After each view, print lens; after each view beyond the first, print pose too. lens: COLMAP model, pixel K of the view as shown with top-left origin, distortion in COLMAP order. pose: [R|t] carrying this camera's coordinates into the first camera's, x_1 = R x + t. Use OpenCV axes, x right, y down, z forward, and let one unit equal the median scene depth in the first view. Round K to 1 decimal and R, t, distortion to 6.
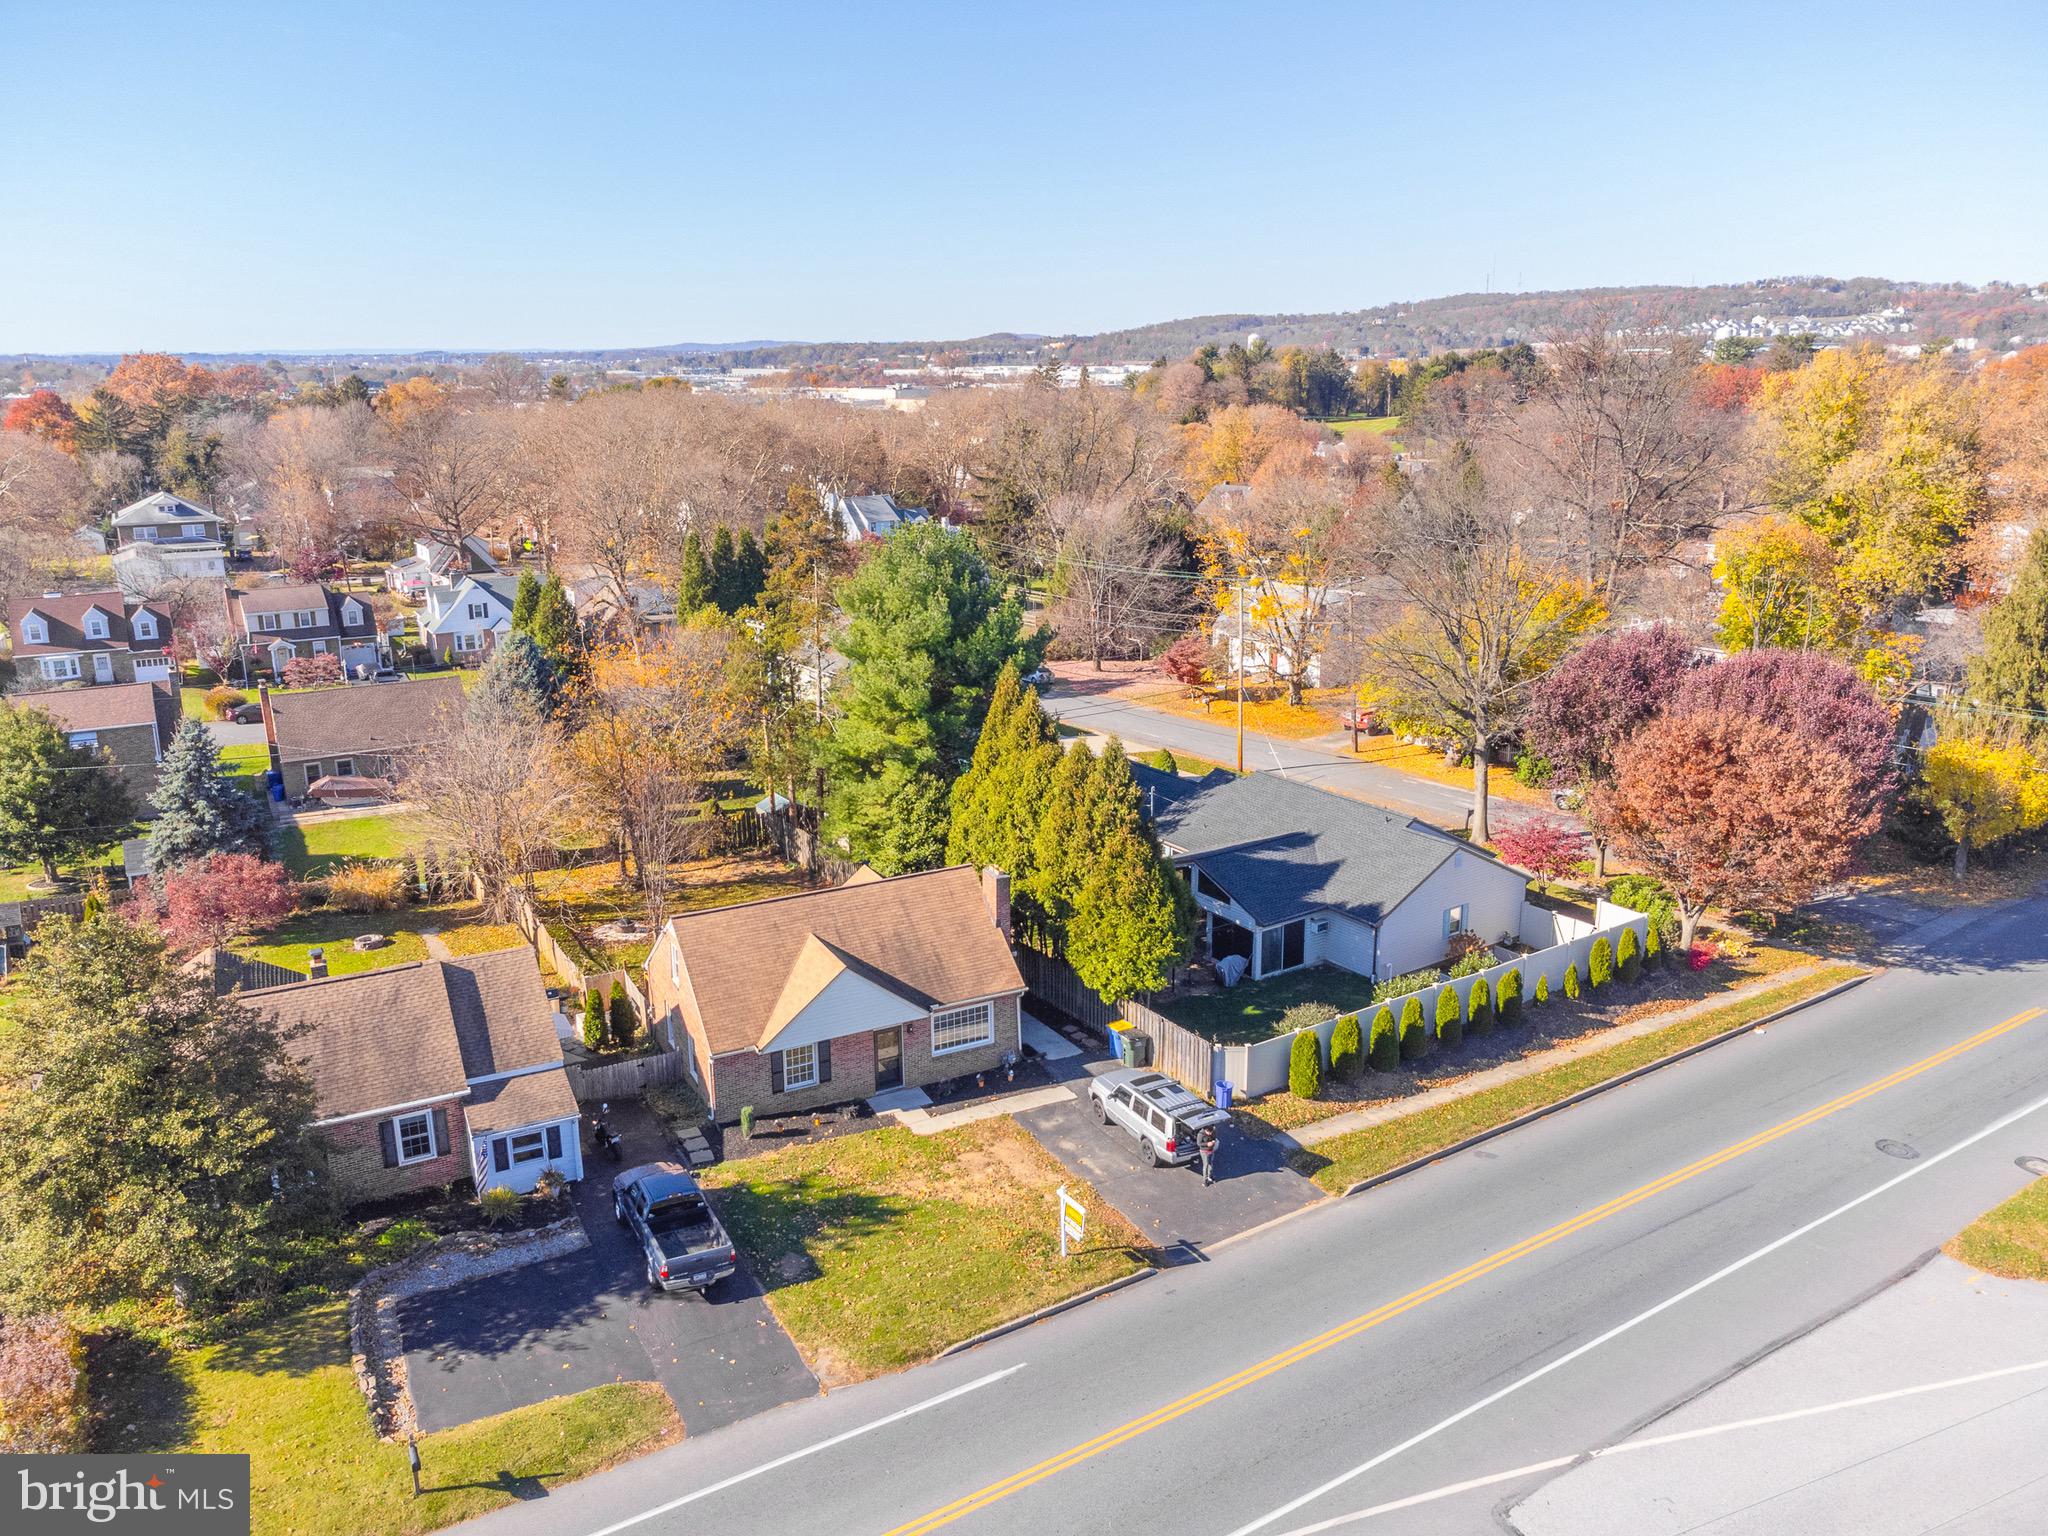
lens RADIAL K [[1528.7, 0, 1024.0], [0, 1528.7, 768.0], [0, 0, 1]] dist [0.005396, 0.030623]
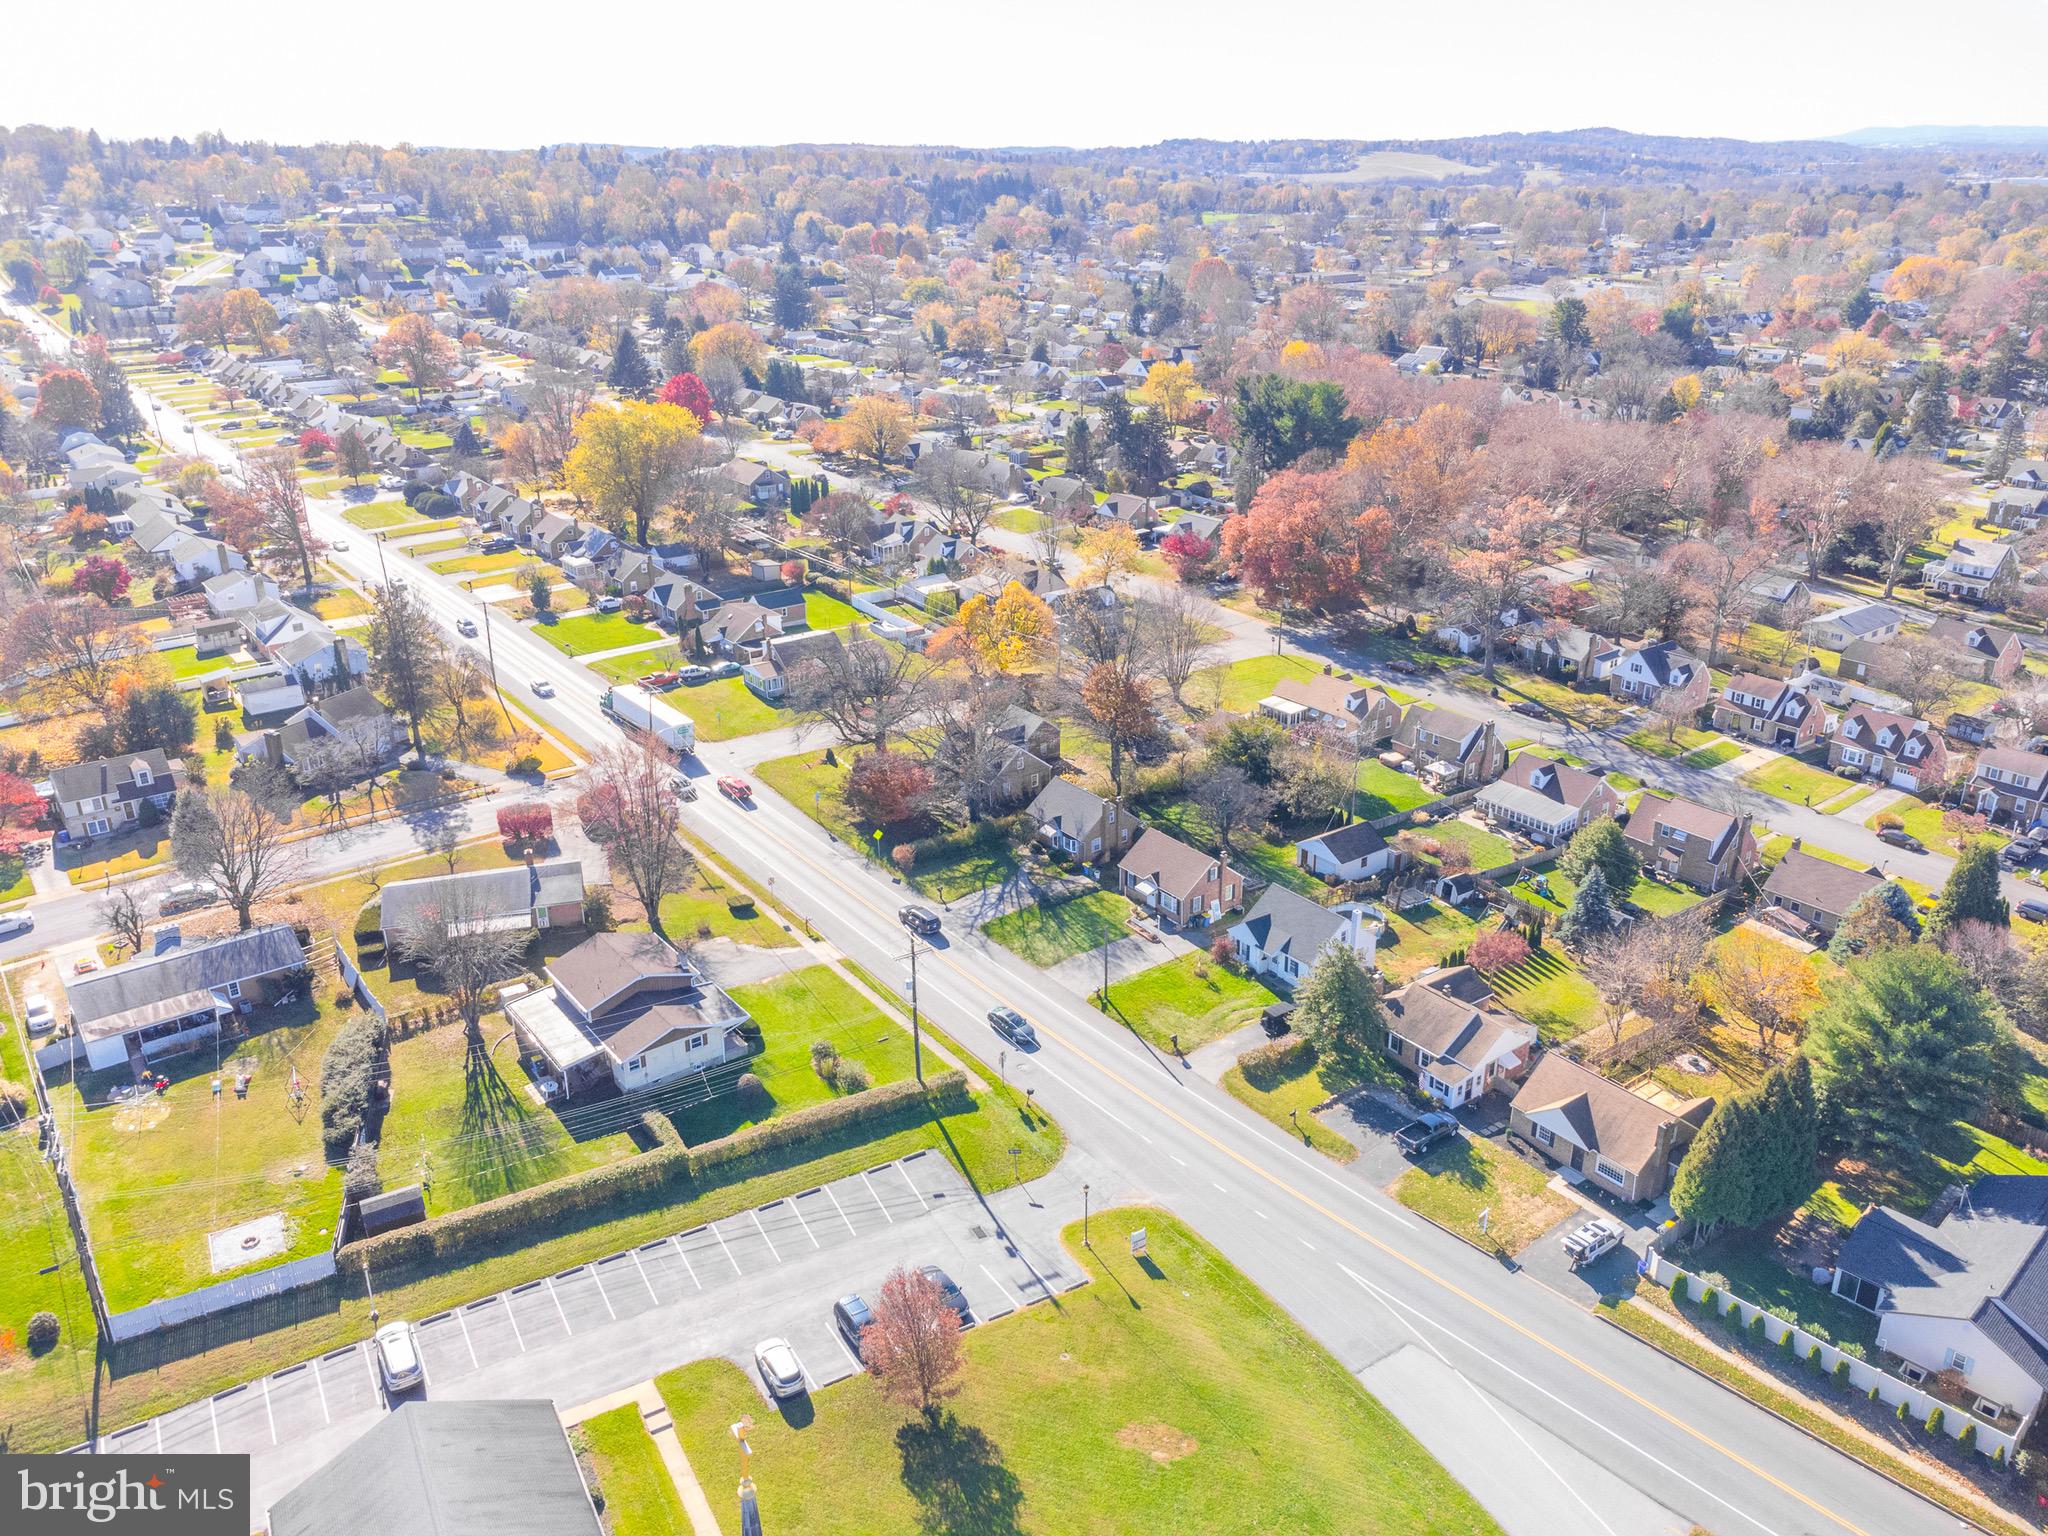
lens RADIAL K [[1528.7, 0, 1024.0], [0, 1528.7, 768.0], [0, 0, 1]] dist [0.005396, 0.030623]
pose [[0.151523, 0.374639, -0.914706, 1.588692], [-0.247332, 0.910323, 0.331872, -0.851909], [0.957010, 0.175949, 0.230595, -0.385573]]
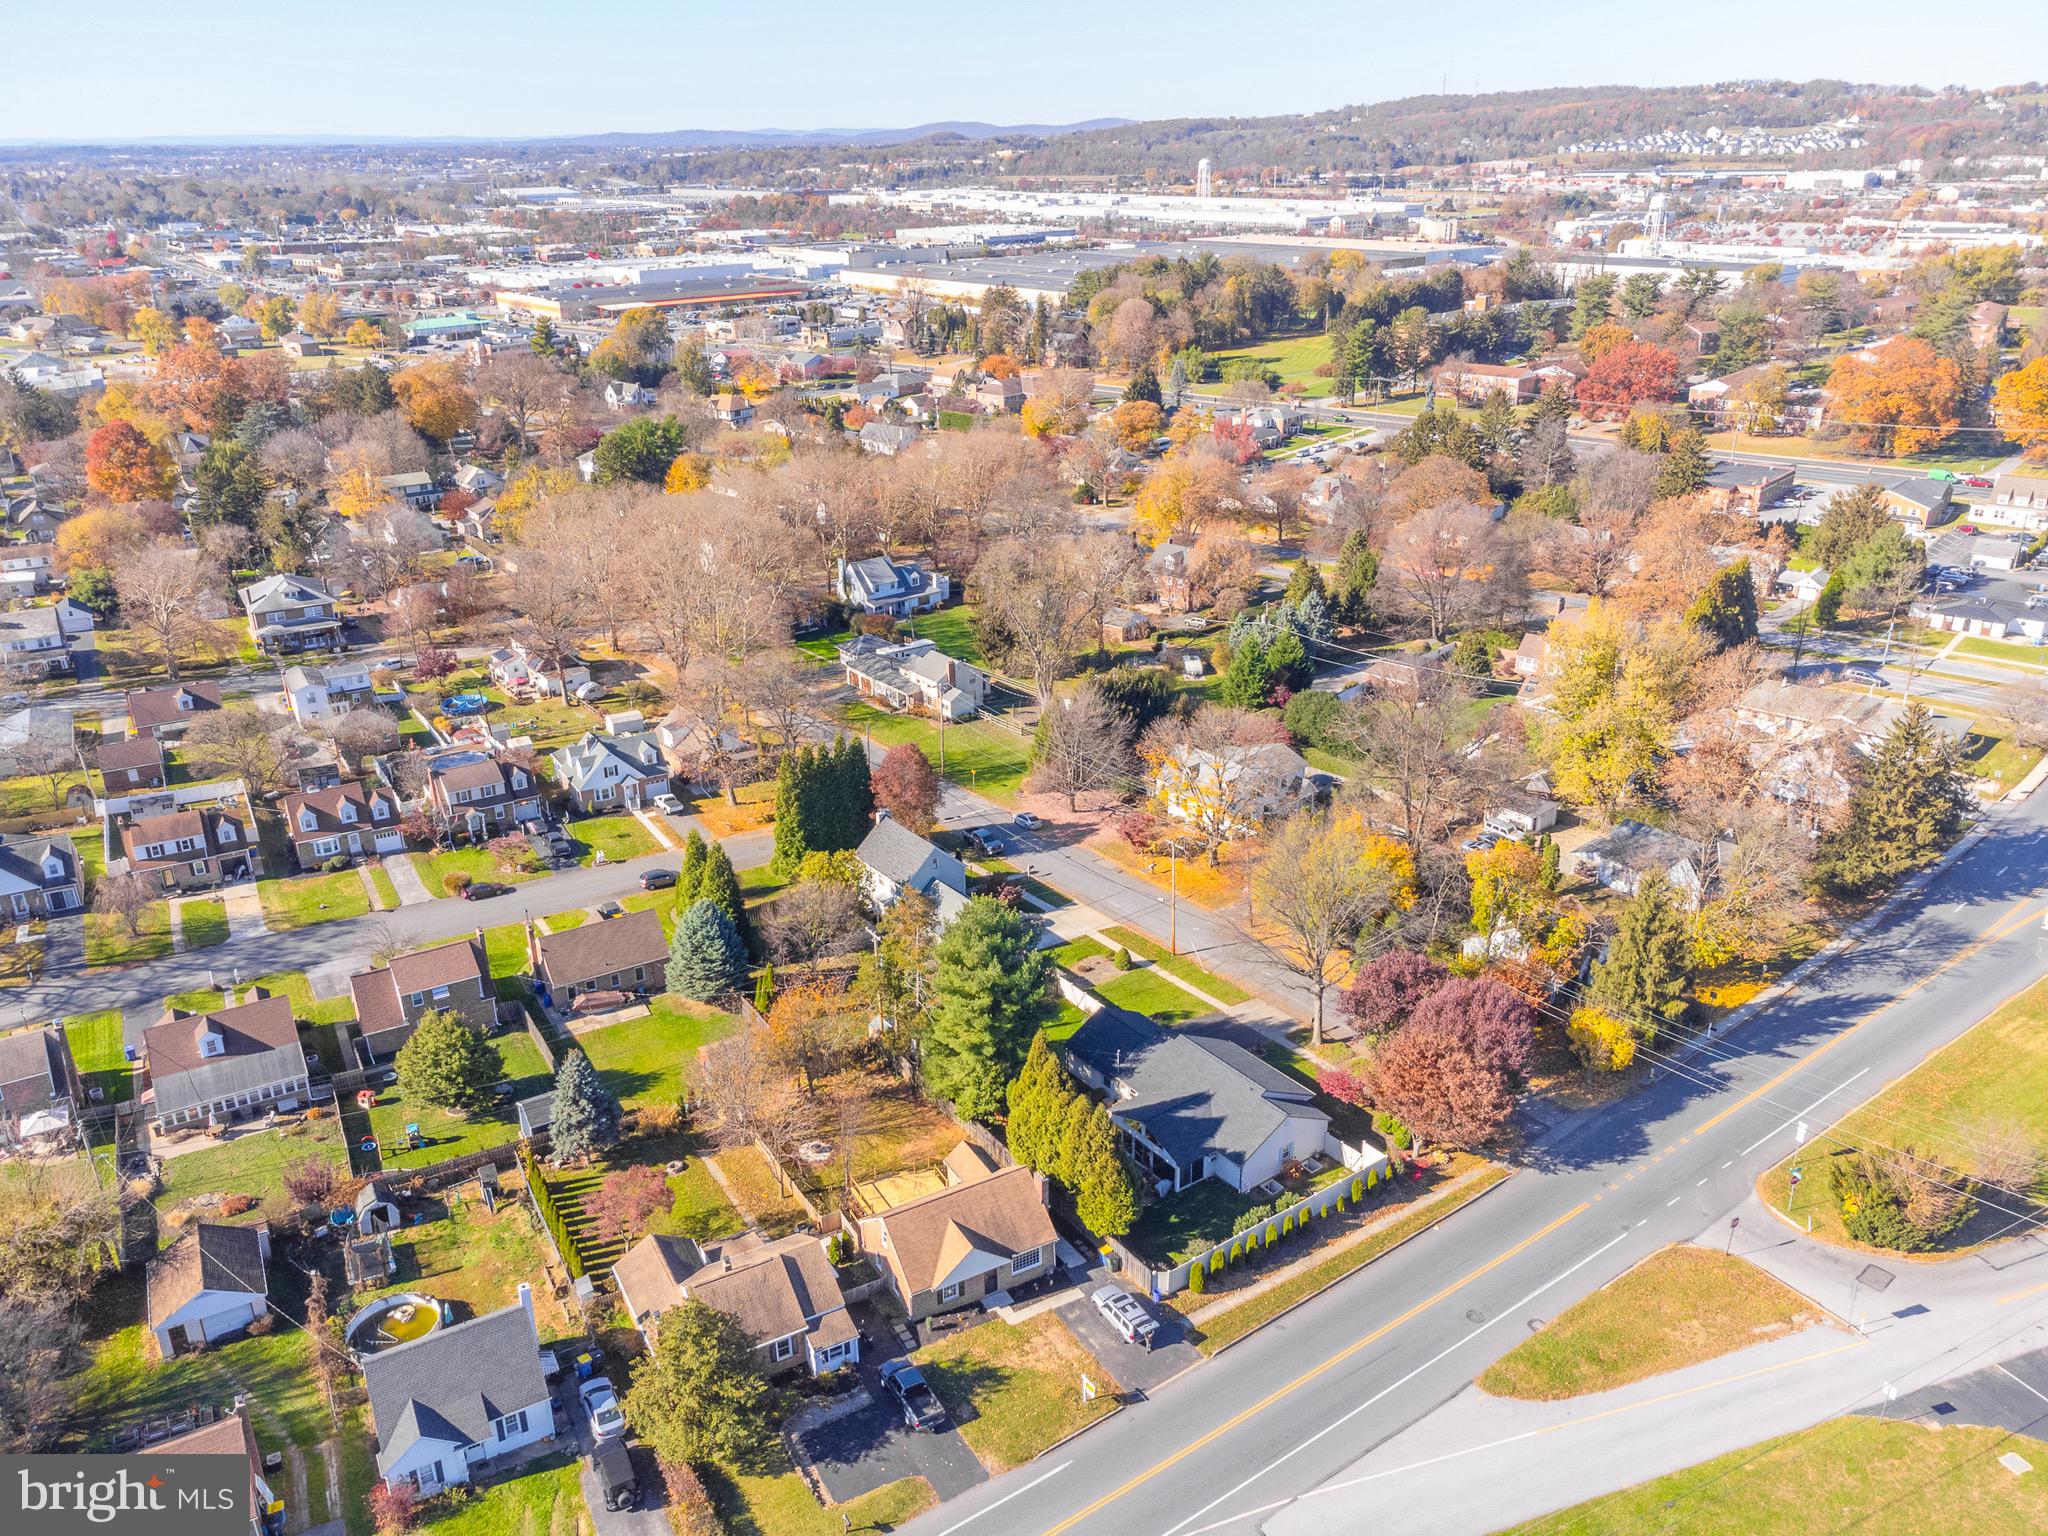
lens RADIAL K [[1538.8, 0, 1024.0], [0, 1538.8, 768.0], [0, 0, 1]] dist [-0.007133, 0.035943]
pose [[0.999403, -0.014674, 0.031273, -0.096671], [0.010515, 0.991556, 0.129254, -0.720727], [-0.032905, -0.128848, 0.991118, -0.899824]]
